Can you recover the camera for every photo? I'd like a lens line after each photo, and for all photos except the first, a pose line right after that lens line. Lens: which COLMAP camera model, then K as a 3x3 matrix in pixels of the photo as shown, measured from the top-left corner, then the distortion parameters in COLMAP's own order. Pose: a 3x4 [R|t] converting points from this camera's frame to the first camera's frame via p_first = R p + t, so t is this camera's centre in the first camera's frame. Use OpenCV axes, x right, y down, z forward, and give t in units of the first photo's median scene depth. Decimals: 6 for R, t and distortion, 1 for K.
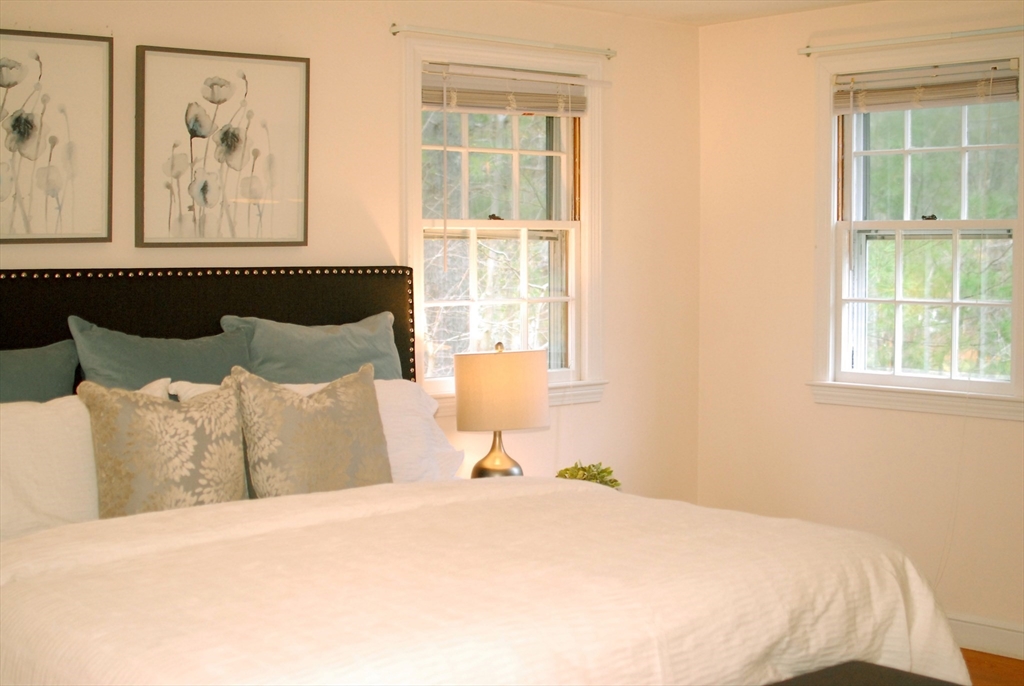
lens RADIAL K [[1507.8, 0, 513.6], [0, 1507.8, 341.4], [0, 0, 1]] dist [-0.141245, 0.000000]
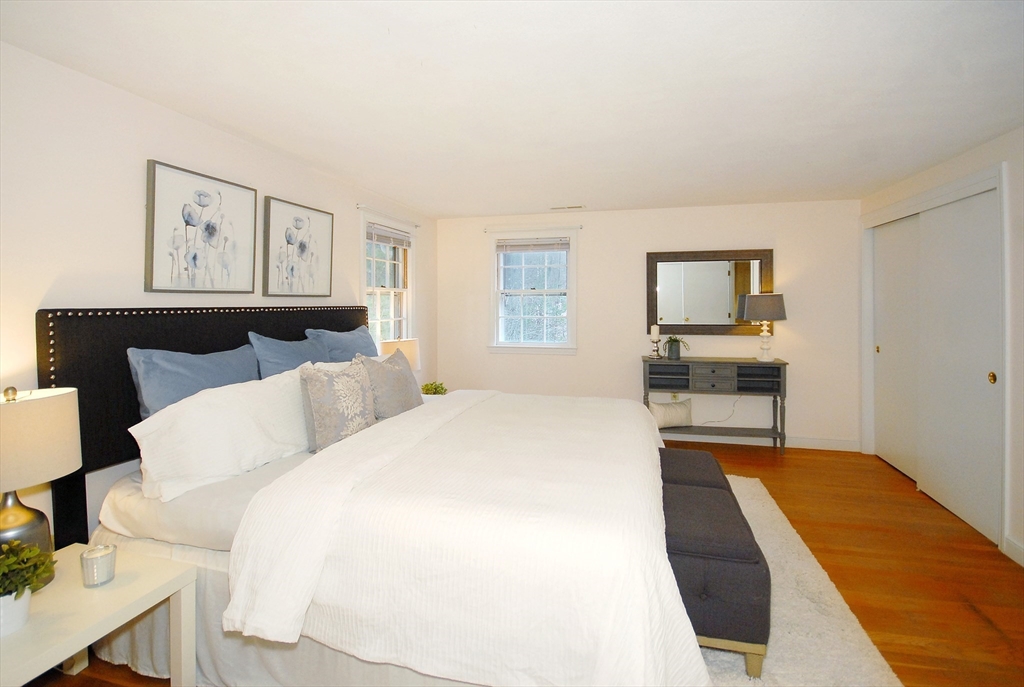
lens RADIAL K [[461.1, 0, 532.1], [0, 461.1, 303.8], [0, 0, 1]] dist [-0.008976, -0.002213]
pose [[0.822124, -0.003620, 0.569297, -0.290642], [0.036744, 0.998232, -0.046714, -0.010777], [-0.568121, 0.059323, 0.820804, 0.276692]]
